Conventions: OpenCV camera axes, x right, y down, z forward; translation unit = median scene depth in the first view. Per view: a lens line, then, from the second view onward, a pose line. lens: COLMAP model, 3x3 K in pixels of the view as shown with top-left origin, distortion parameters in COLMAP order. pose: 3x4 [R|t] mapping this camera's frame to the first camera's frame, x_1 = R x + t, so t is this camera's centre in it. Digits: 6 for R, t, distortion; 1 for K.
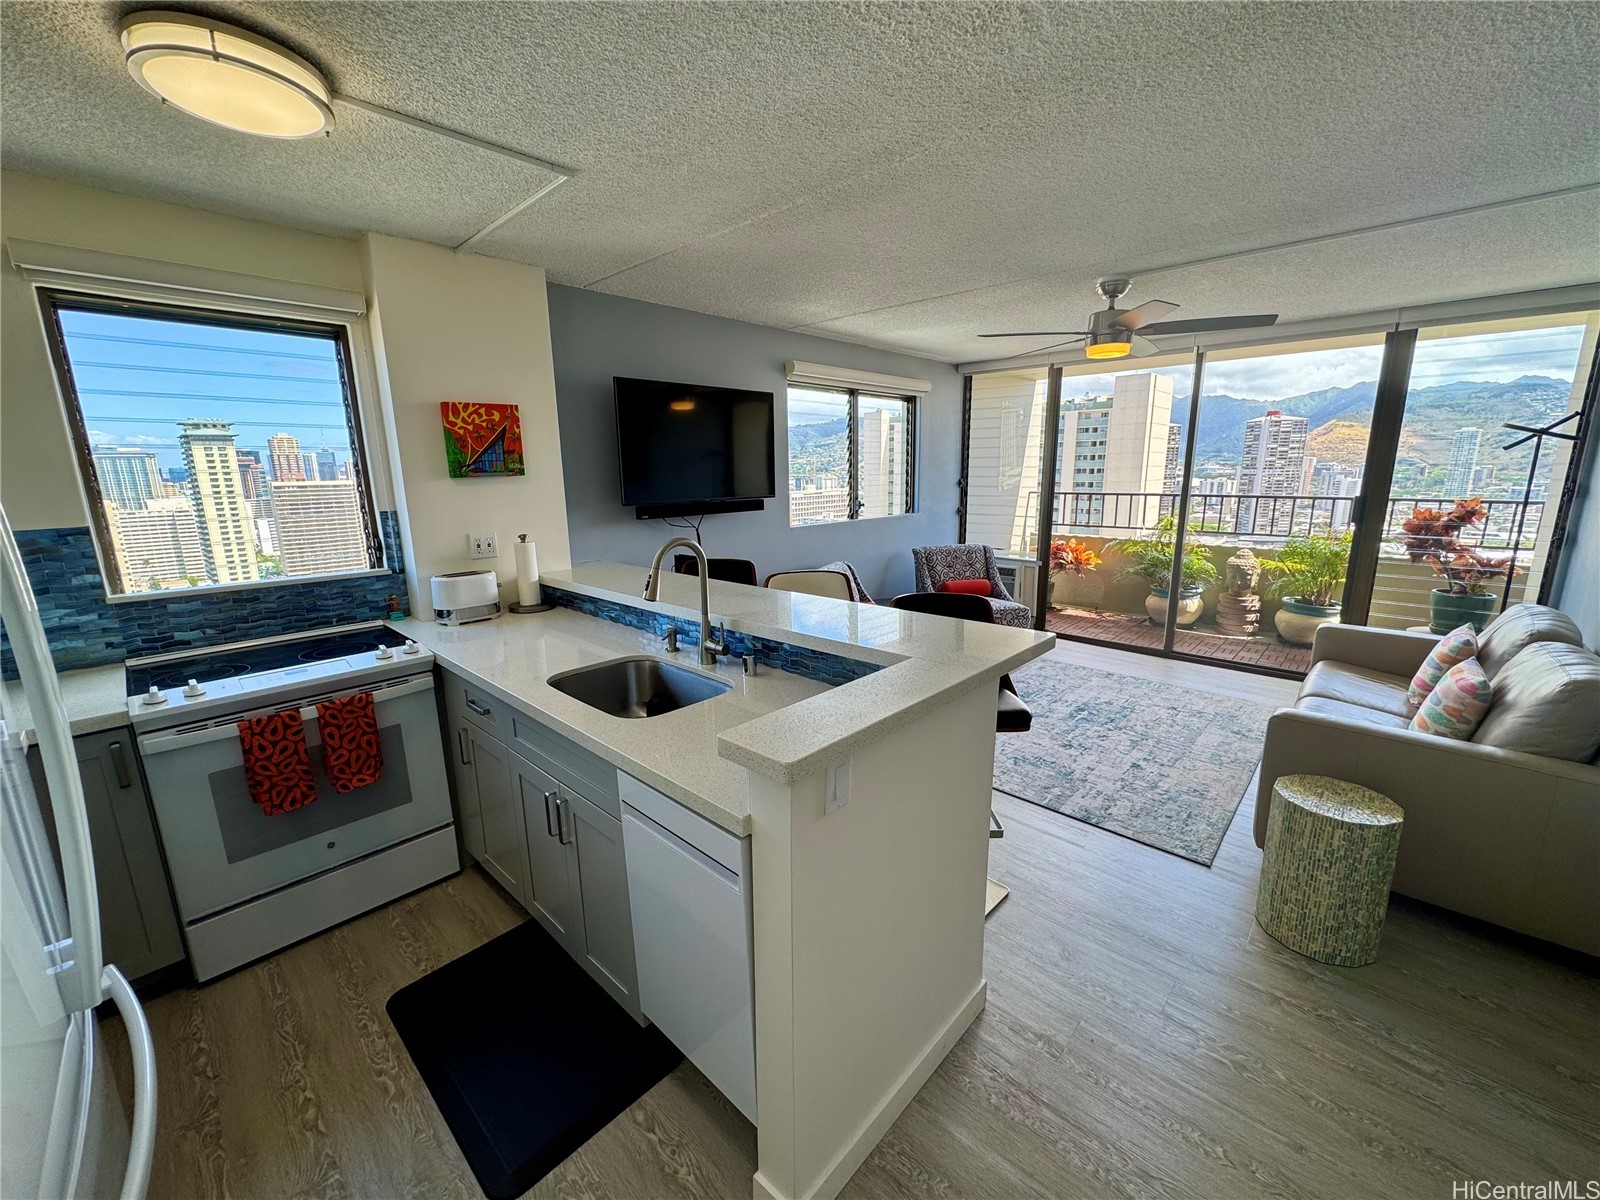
lens RADIAL K [[637.7, 0, 800.0], [0, 637.7, 600.0], [0, 0, 1]] dist [-0.000790, -0.000536]
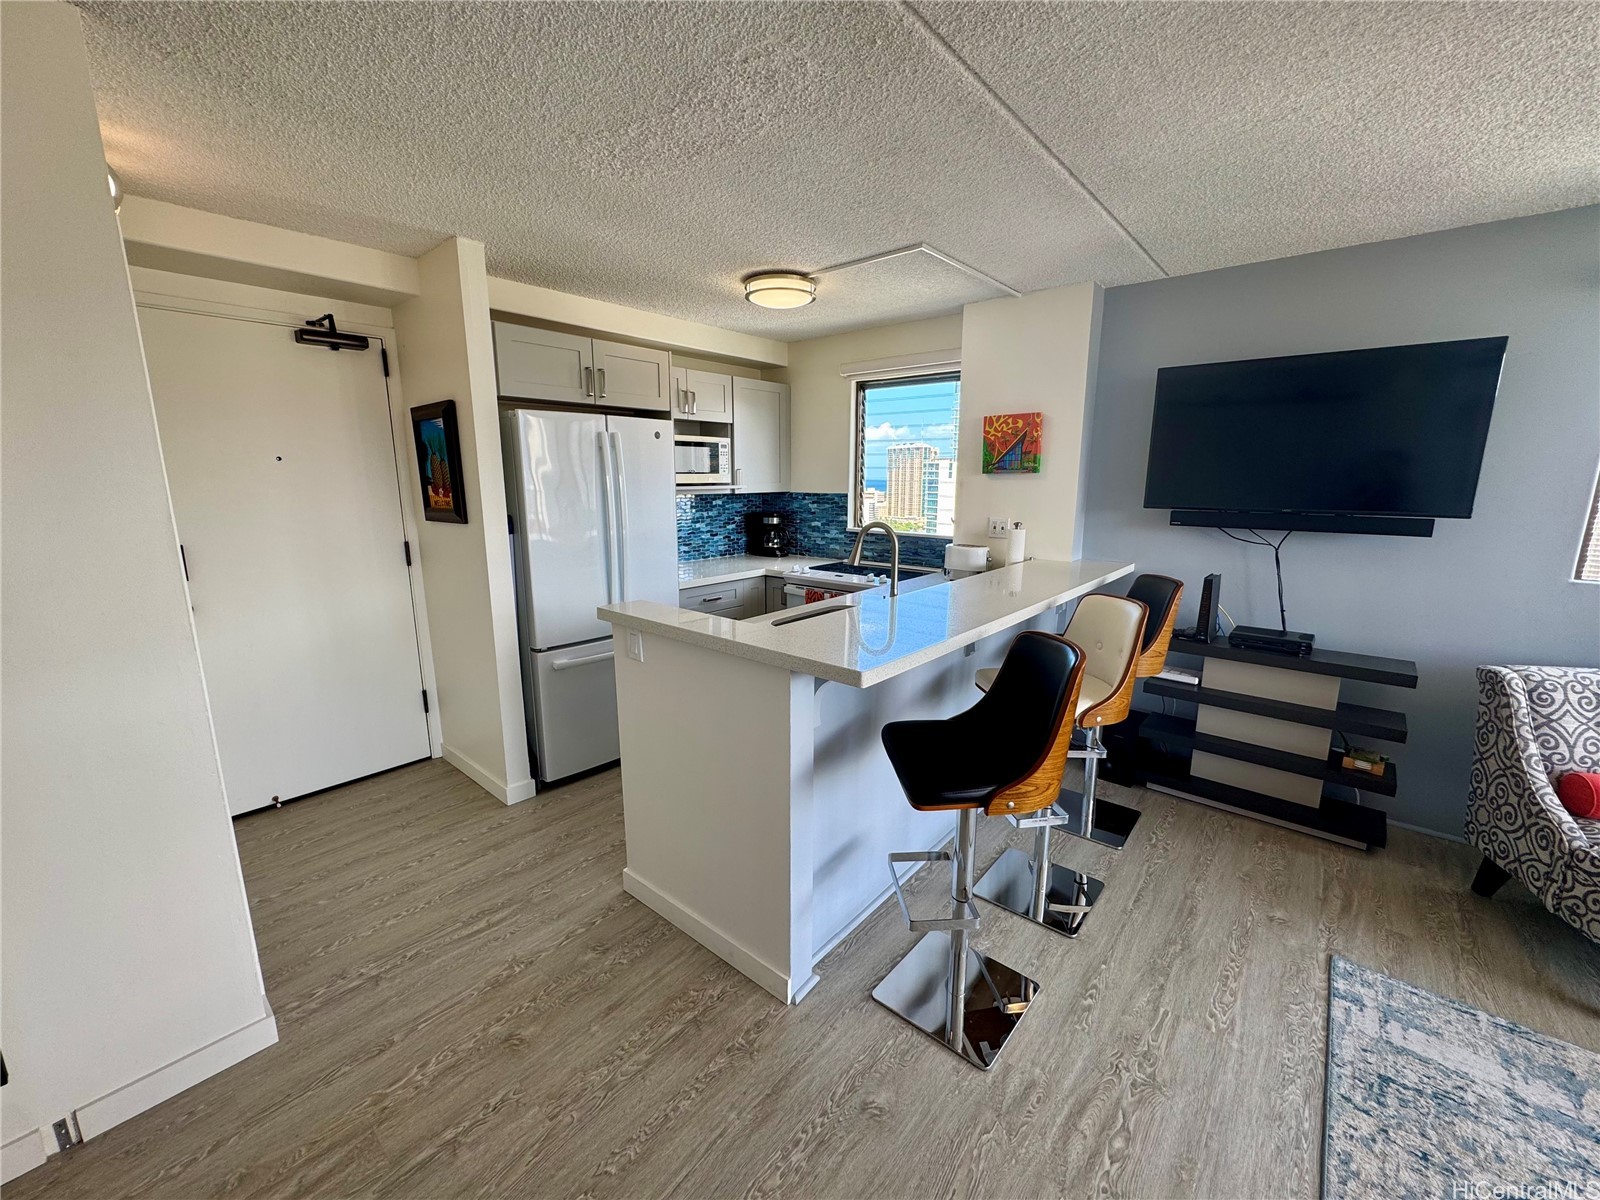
lens RADIAL K [[637.7, 0, 800.0], [0, 637.7, 600.0], [0, 0, 1]] dist [-0.000790, -0.000536]
pose [[0.051489, 0.207676, -0.976842, 0.740594], [-0.204984, 0.959511, 0.193187, -0.111174], [0.977410, 0.190290, 0.091975, 0.526417]]
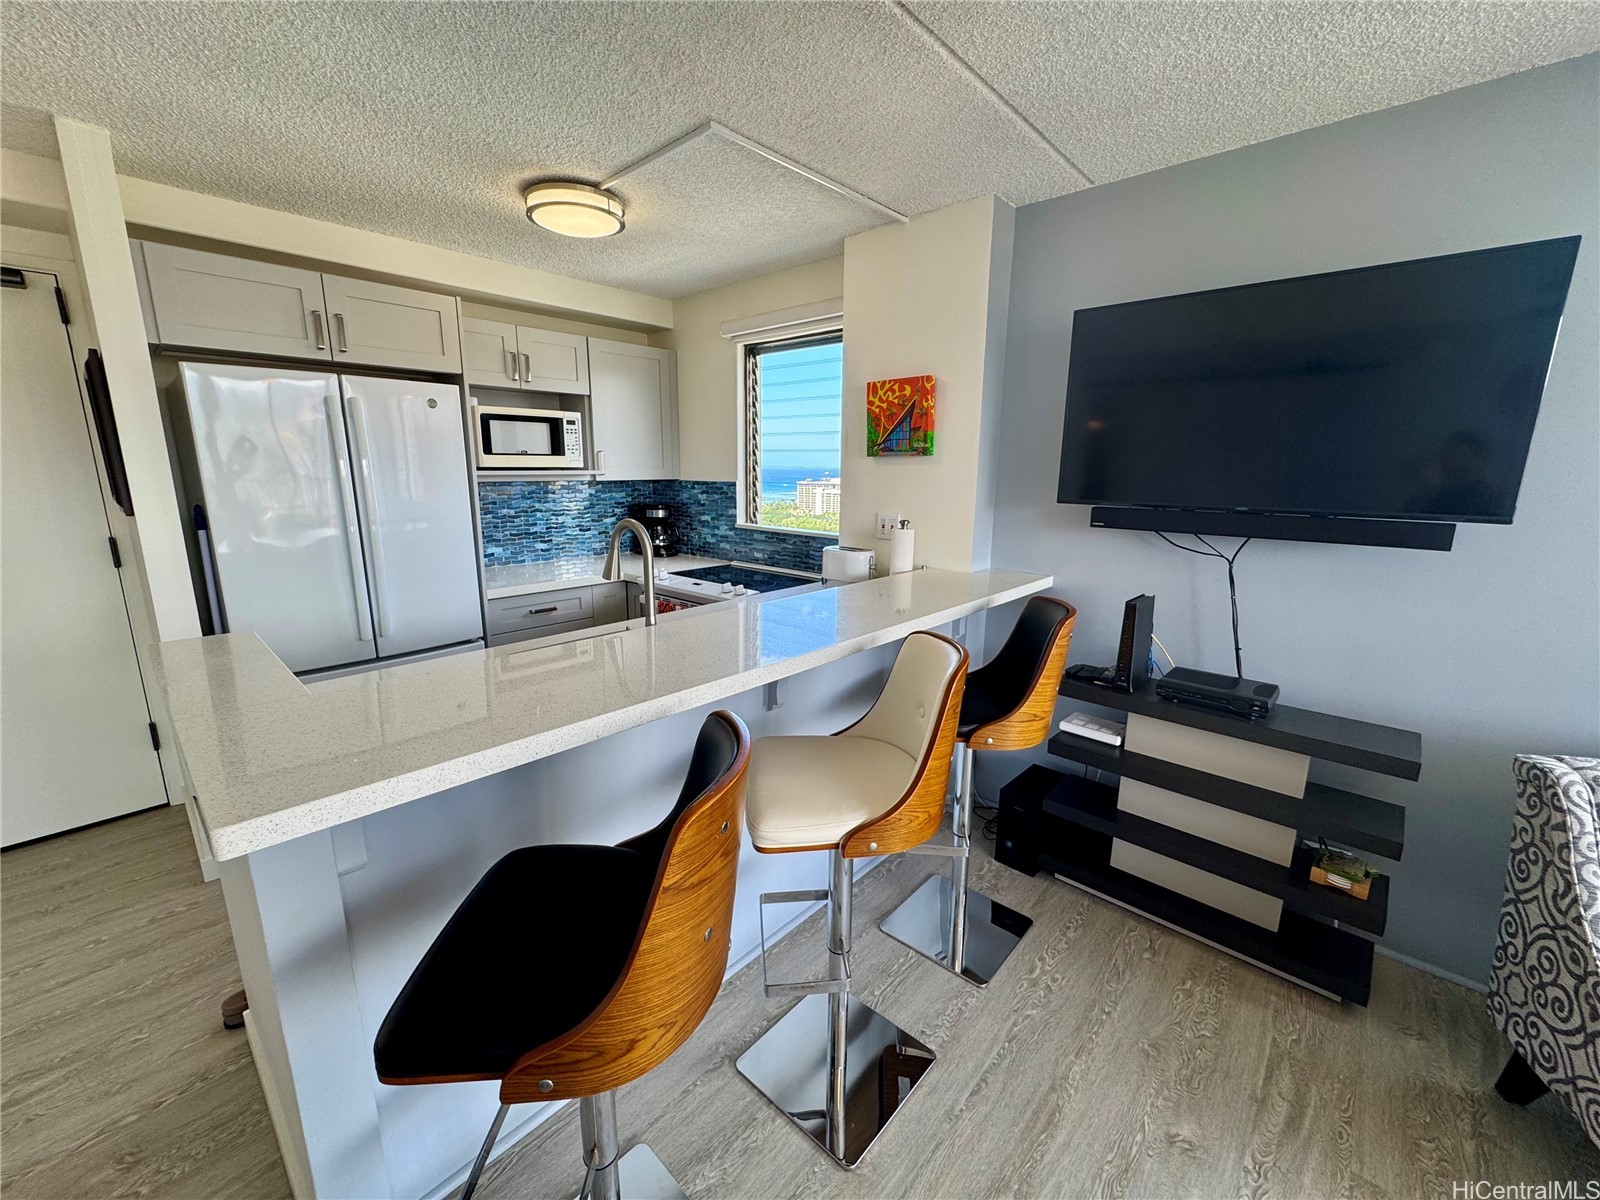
lens RADIAL K [[637.7, 0, 800.0], [0, 637.7, 600.0], [0, 0, 1]] dist [-0.000790, -0.000536]
pose [[0.013827, 0.222051, -0.974937, 0.483663], [-0.211432, 0.953633, 0.214200, -0.158957], [0.977295, 0.203171, 0.060134, 0.829351]]
